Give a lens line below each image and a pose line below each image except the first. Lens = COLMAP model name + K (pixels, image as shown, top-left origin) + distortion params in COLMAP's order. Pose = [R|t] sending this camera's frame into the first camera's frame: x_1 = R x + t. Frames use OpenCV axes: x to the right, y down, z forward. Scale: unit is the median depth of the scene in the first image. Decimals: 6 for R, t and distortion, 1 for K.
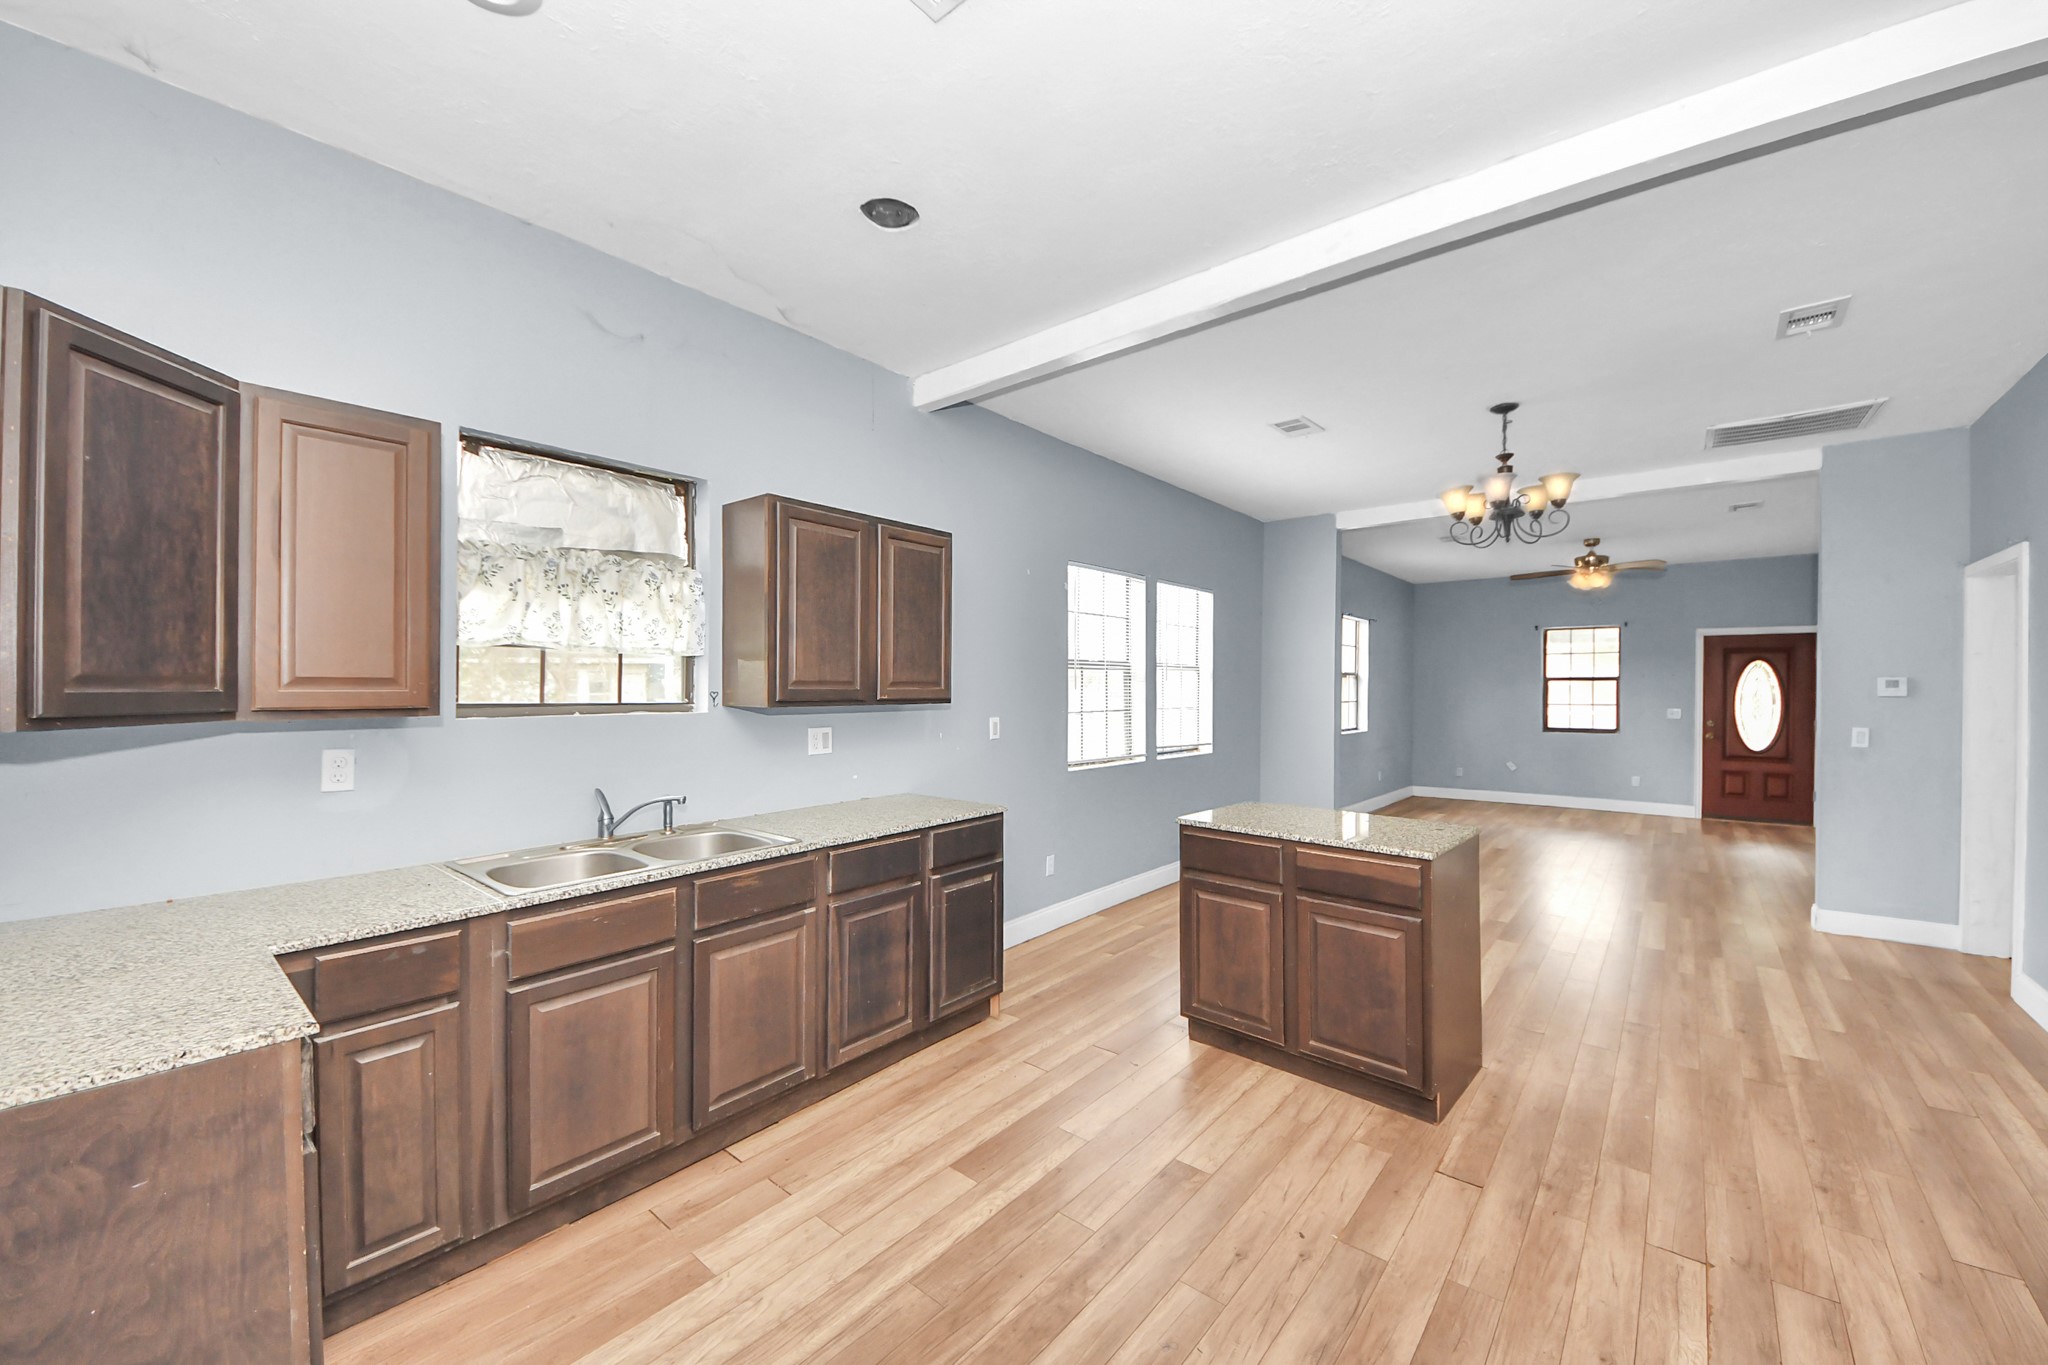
lens RADIAL K [[787.2, 0, 1049.9], [0, 787.2, 684.6], [0, 0, 1]] dist [0.054317, -0.026670]
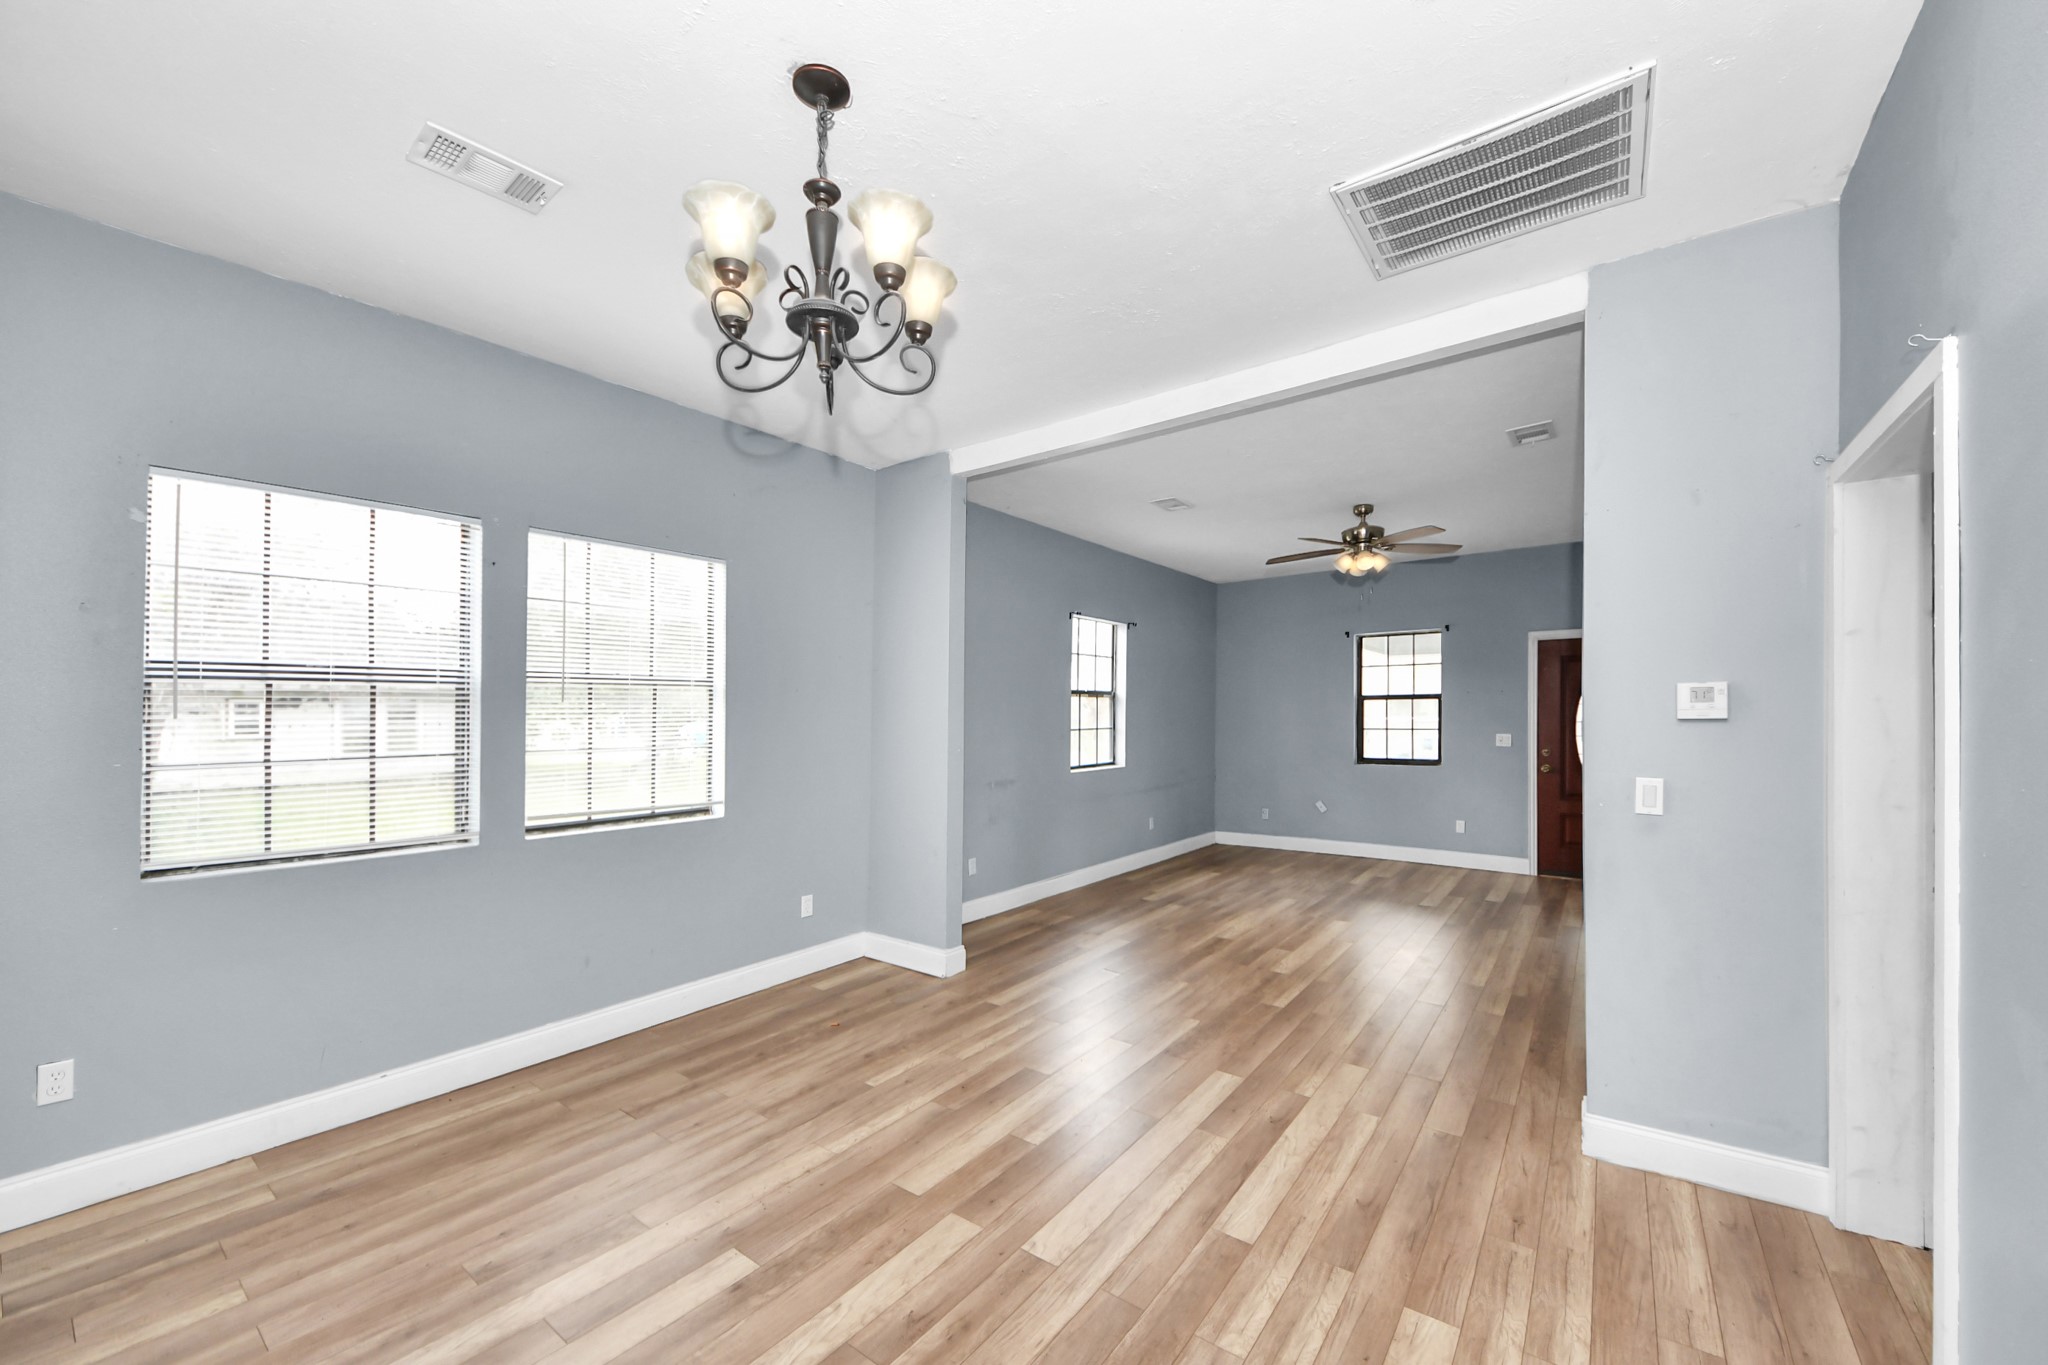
lens RADIAL K [[768.6, 0, 1039.1], [0, 768.6, 708.0], [0, 0, 1]] dist [0.043465, -0.025614]
pose [[0.999525, -0.010537, 0.028973, 0.700986], [0.010642, 0.999937, -0.003496, 0.005787], [-0.028935, 0.003803, 0.999574, 0.593188]]
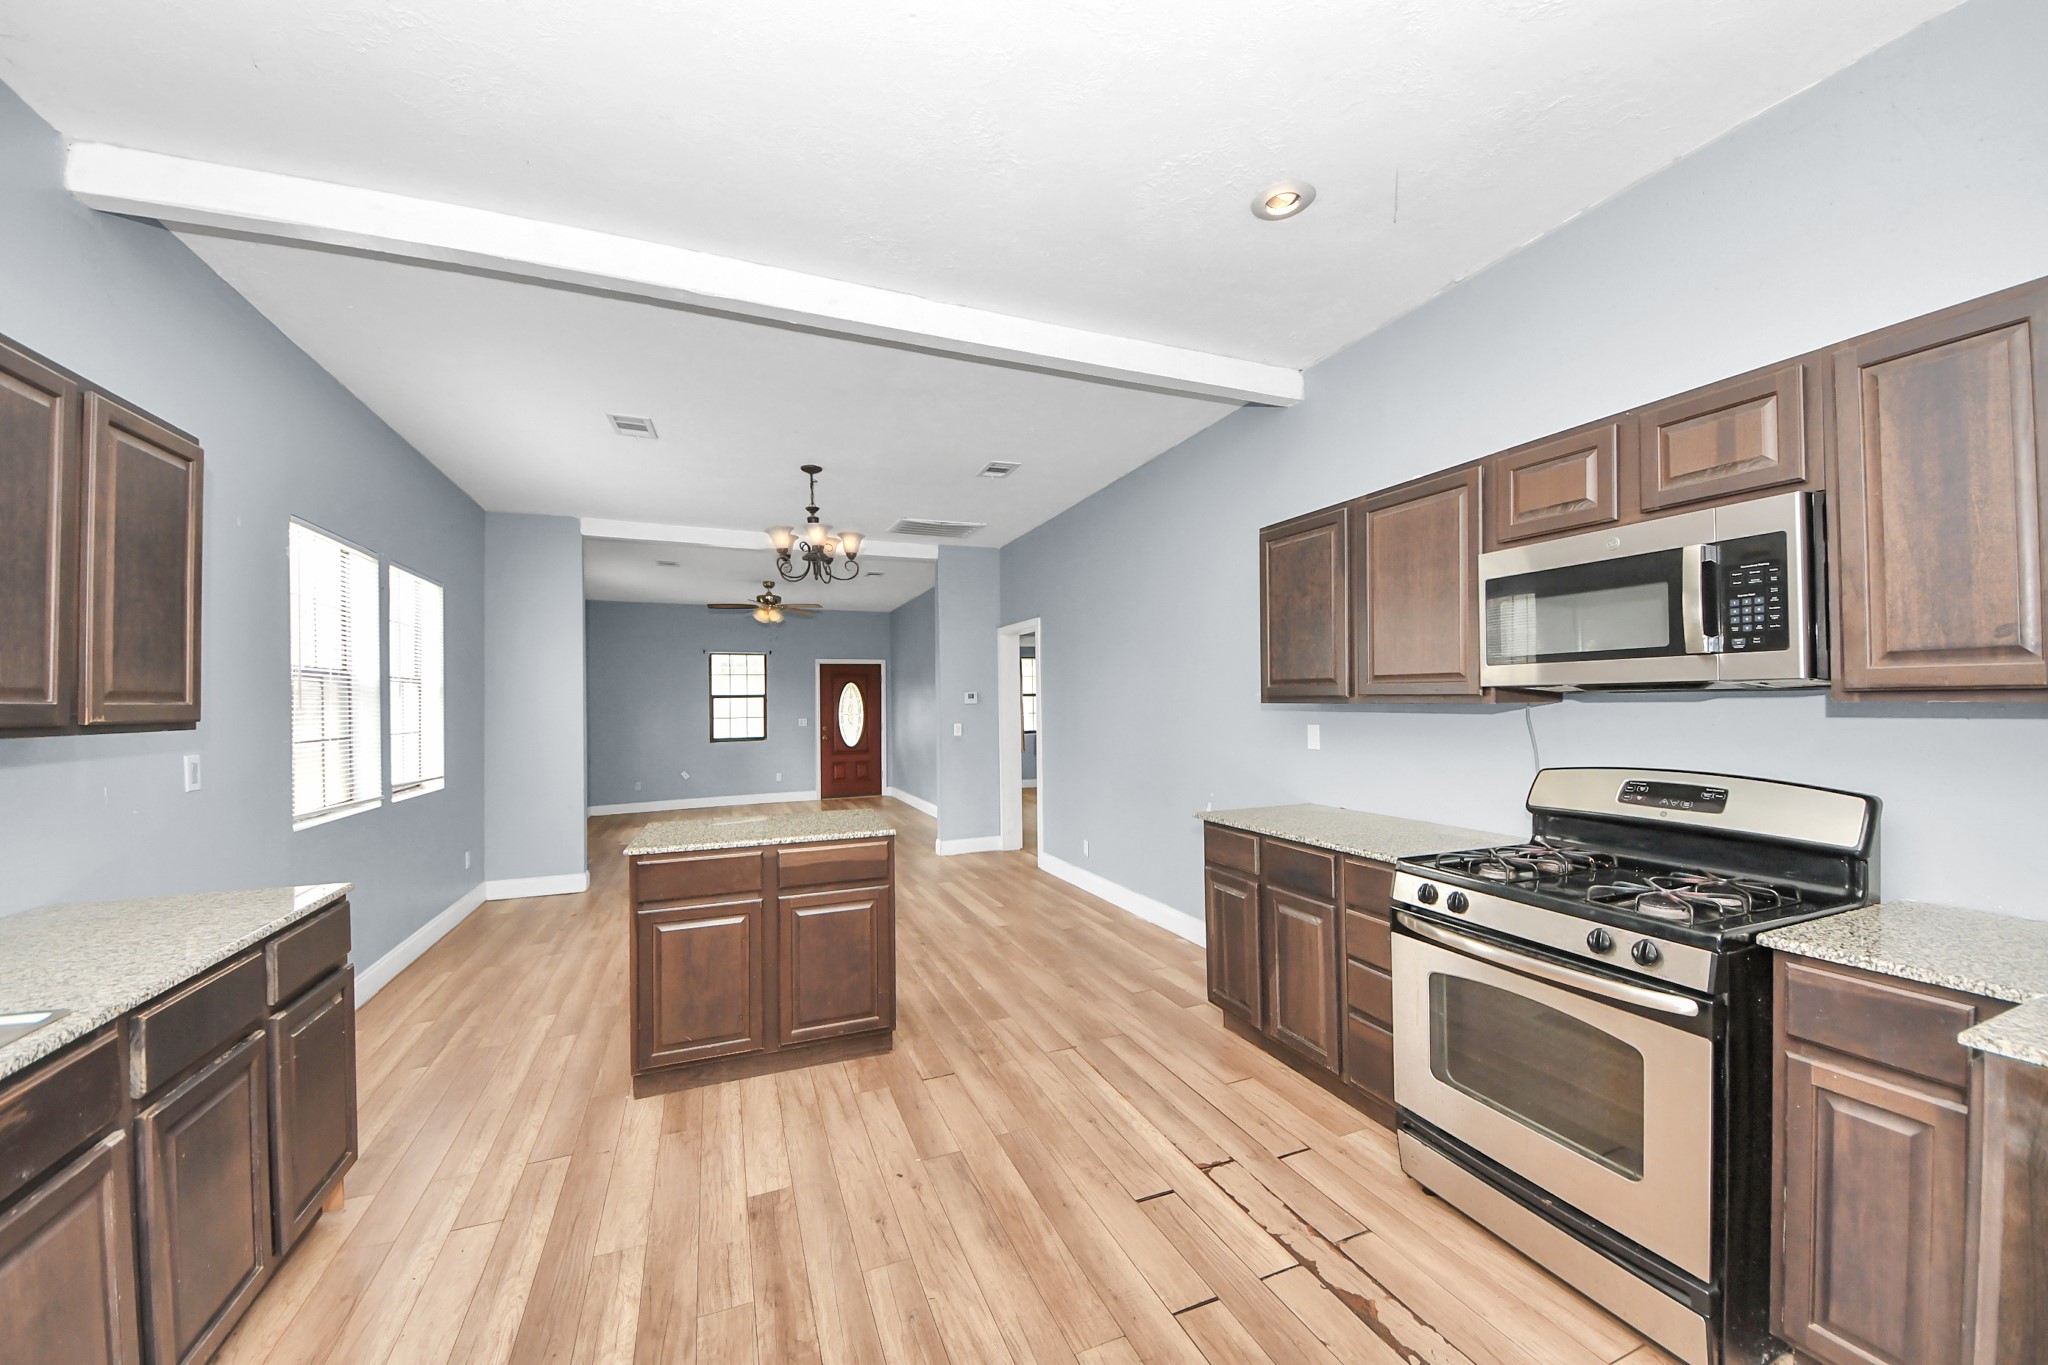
lens RADIAL K [[758.2, 0, 1033.3], [0, 758.2, 694.8], [0, 0, 1]] dist [0.031693, -0.016774]
pose [[0.483780, -0.001733, 0.875188, -0.294815], [0.014717, 0.999873, -0.006155, 0.009245], [-0.875066, 0.015858, 0.483744, 0.165755]]
